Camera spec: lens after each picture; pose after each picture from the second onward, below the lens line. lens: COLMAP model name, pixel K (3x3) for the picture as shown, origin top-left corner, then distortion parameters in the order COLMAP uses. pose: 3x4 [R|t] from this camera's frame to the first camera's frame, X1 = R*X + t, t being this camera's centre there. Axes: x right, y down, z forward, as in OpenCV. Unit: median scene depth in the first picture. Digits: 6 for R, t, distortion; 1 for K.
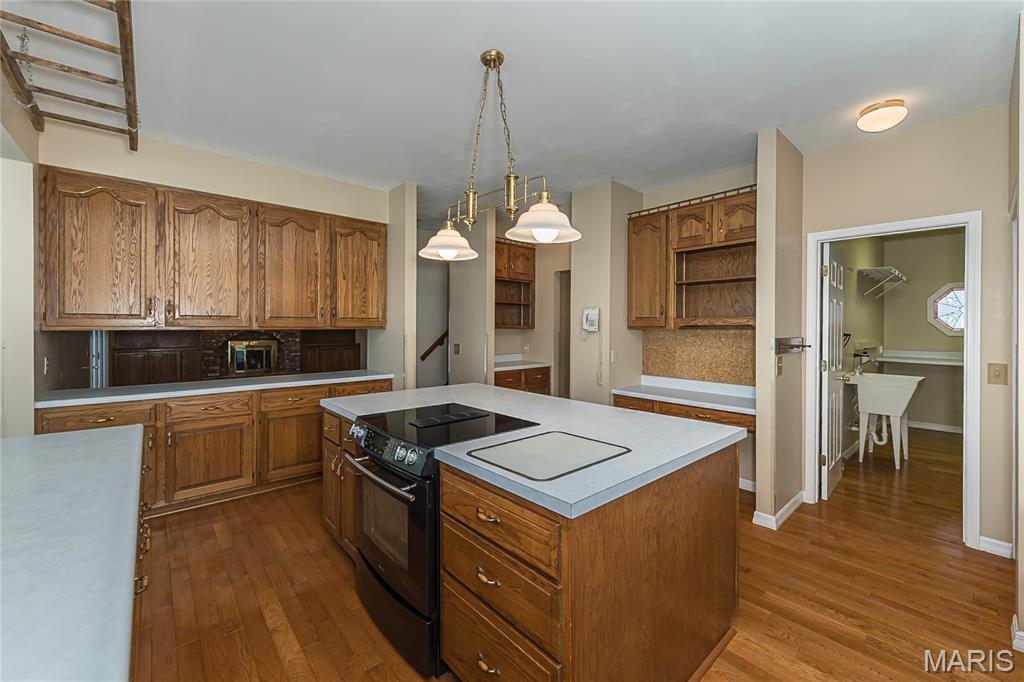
lens RADIAL K [[427.1, 0, 506.1], [0, 427.1, 329.0], [0, 0, 1]] dist [-0.001538, 0.000658]
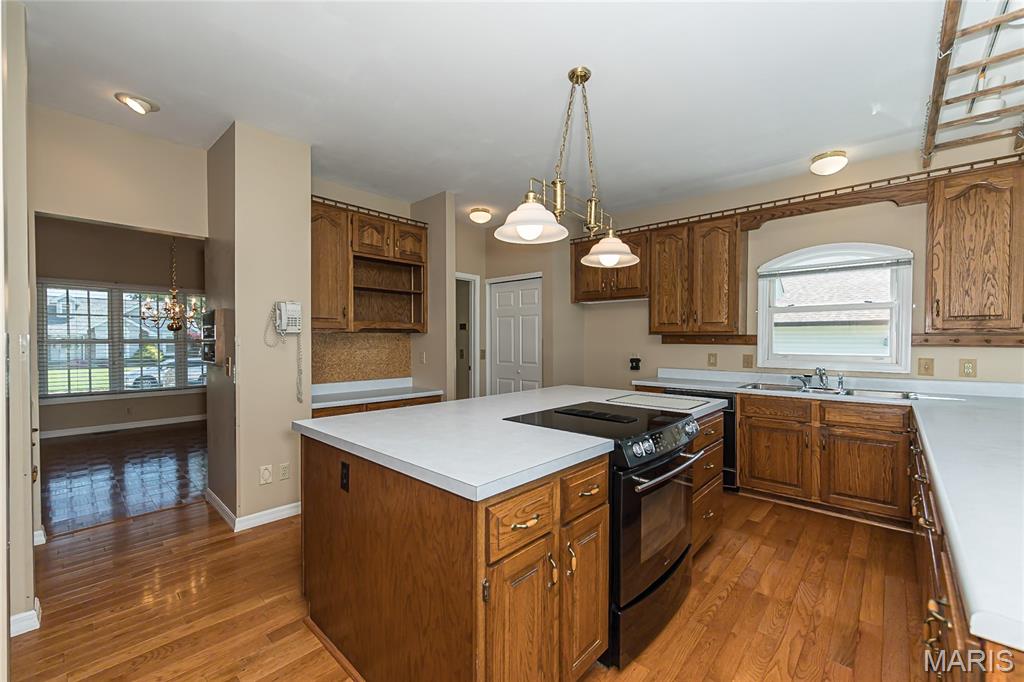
lens RADIAL K [[411.8, 0, 508.4], [0, 411.8, 345.7], [0, 0, 1]] dist [0.000791, 0.000993]
pose [[-0.079156, -0.016649, 0.996723, -0.622481], [-0.000158, 0.999861, 0.016689, 0.018021], [-0.996862, 0.001164, -0.079147, 0.738909]]
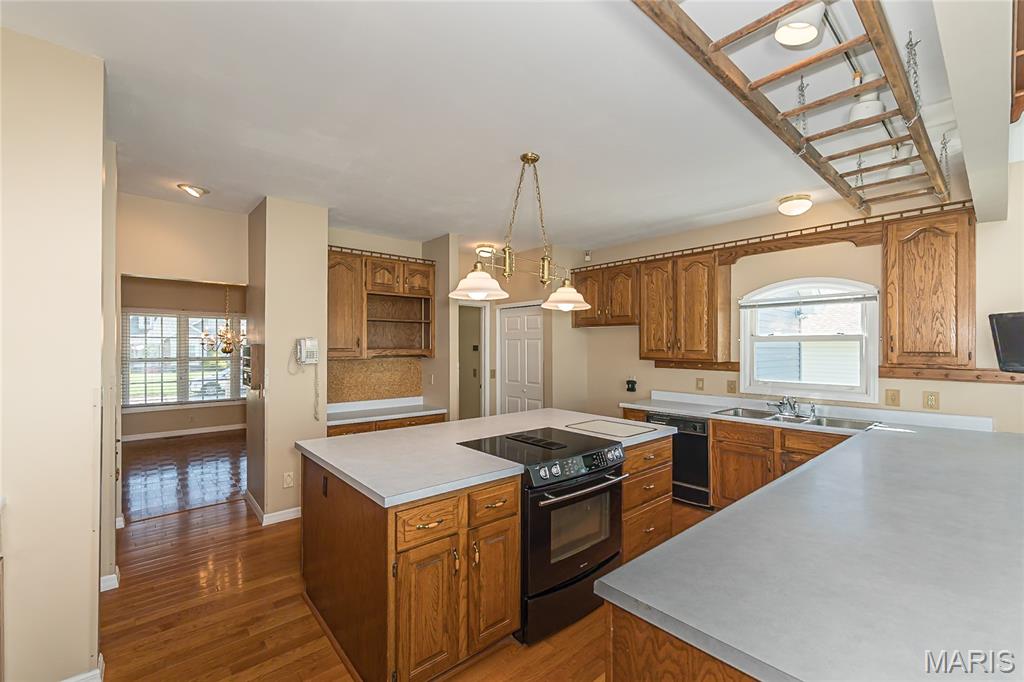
lens RADIAL K [[411.8, 0, 510.7], [0, 411.8, 350.1], [0, 0, 1]] dist [0.000791, 0.000993]
pose [[0.017102, -0.005903, 0.999836, -0.752495], [-0.004277, 0.999973, 0.005977, -0.032299], [-0.999845, -0.004378, 0.017076, 0.608364]]
